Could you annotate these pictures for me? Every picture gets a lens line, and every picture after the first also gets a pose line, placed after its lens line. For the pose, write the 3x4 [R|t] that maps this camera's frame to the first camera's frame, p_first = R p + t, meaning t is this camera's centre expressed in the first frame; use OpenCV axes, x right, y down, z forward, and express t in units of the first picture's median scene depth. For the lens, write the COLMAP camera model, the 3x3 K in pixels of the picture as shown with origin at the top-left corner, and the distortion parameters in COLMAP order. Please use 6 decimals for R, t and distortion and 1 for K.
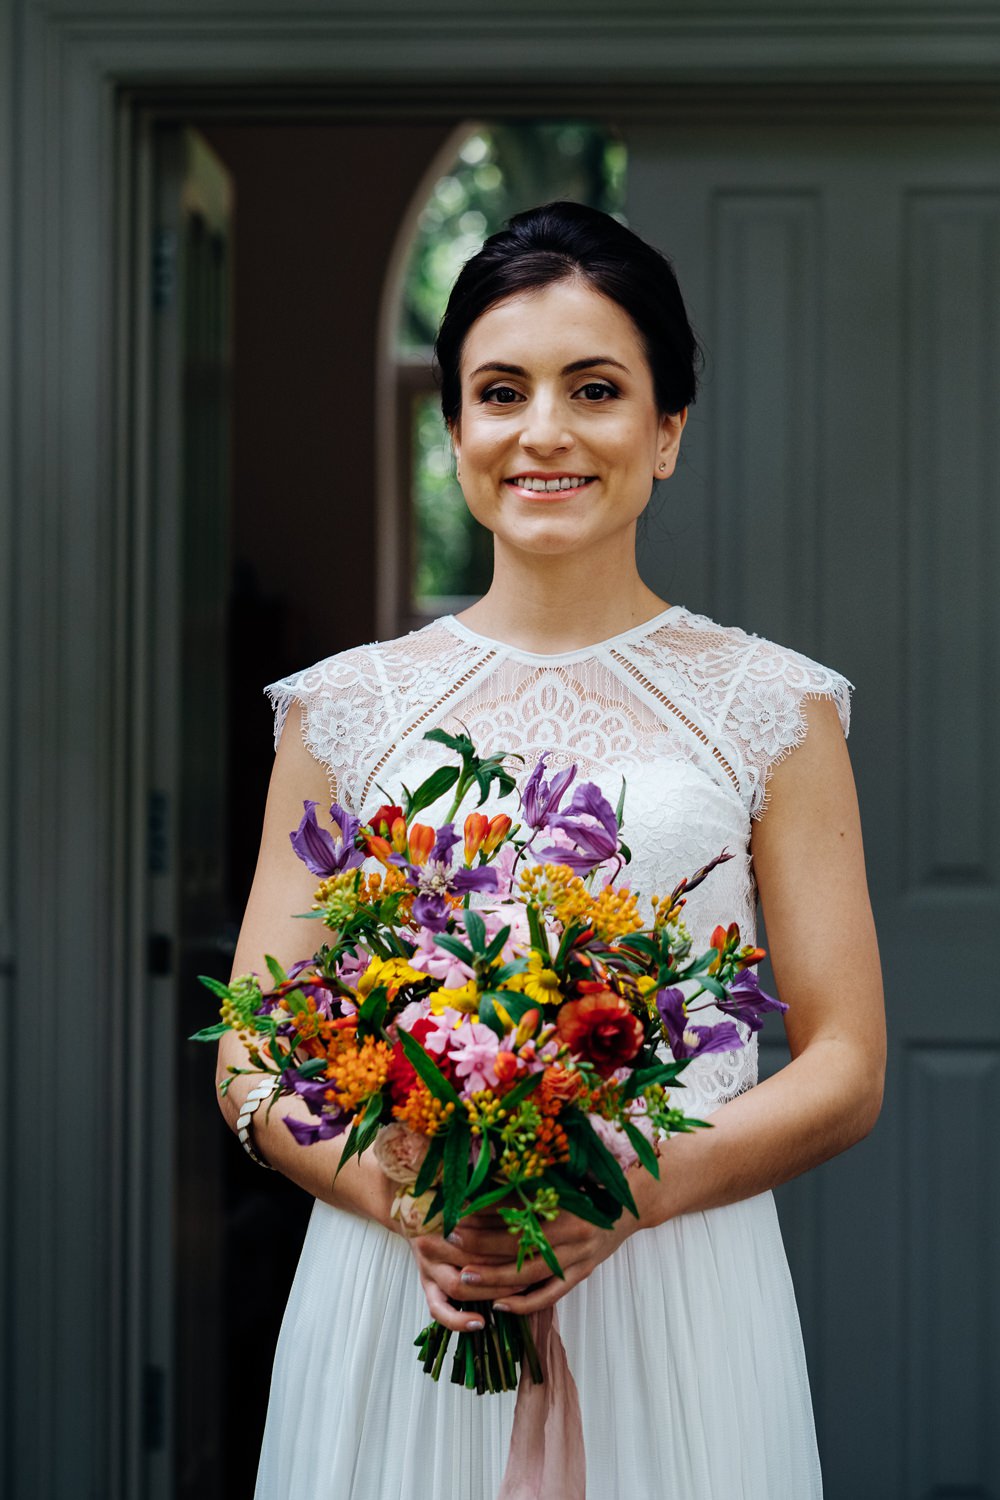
lens RADIAL K [[3646.5, 0, 500.0], [0, 3646.5, 750.0], [0, 0, 1]] dist [-0.058785, 0.376863]
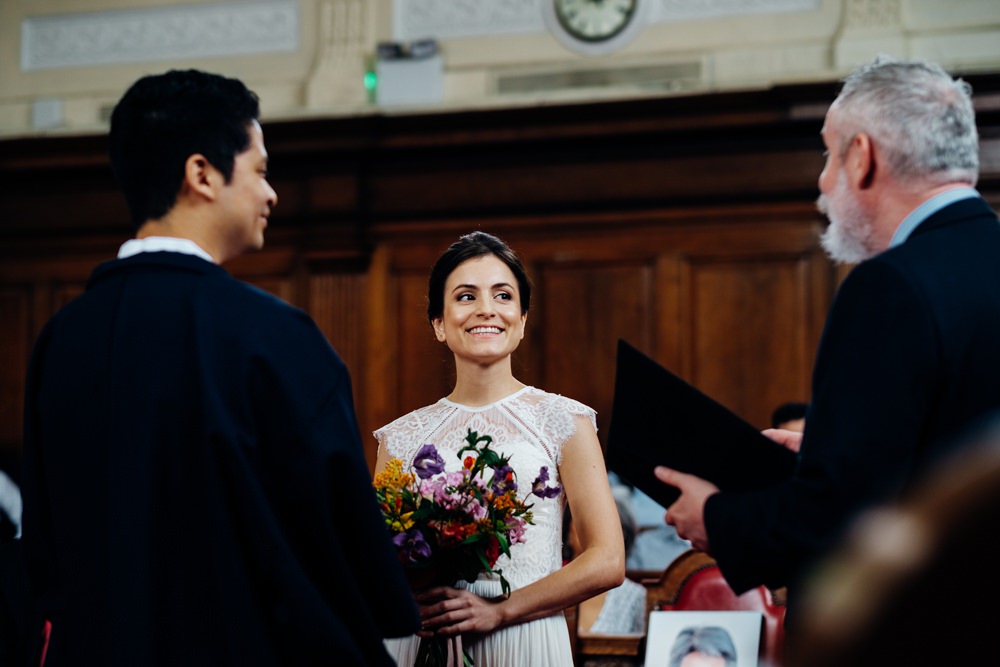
lens RADIAL K [[2424.5, 0, 500.0], [0, 2424.5, 333.5], [0, 0, 1]] dist [-0.010601, 0.072985]
pose [[0.996897, -0.076298, -0.019373, 0.067712], [0.074910, 0.995107, -0.064422, 0.033822], [0.024193, 0.062771, 0.997735, -0.726805]]
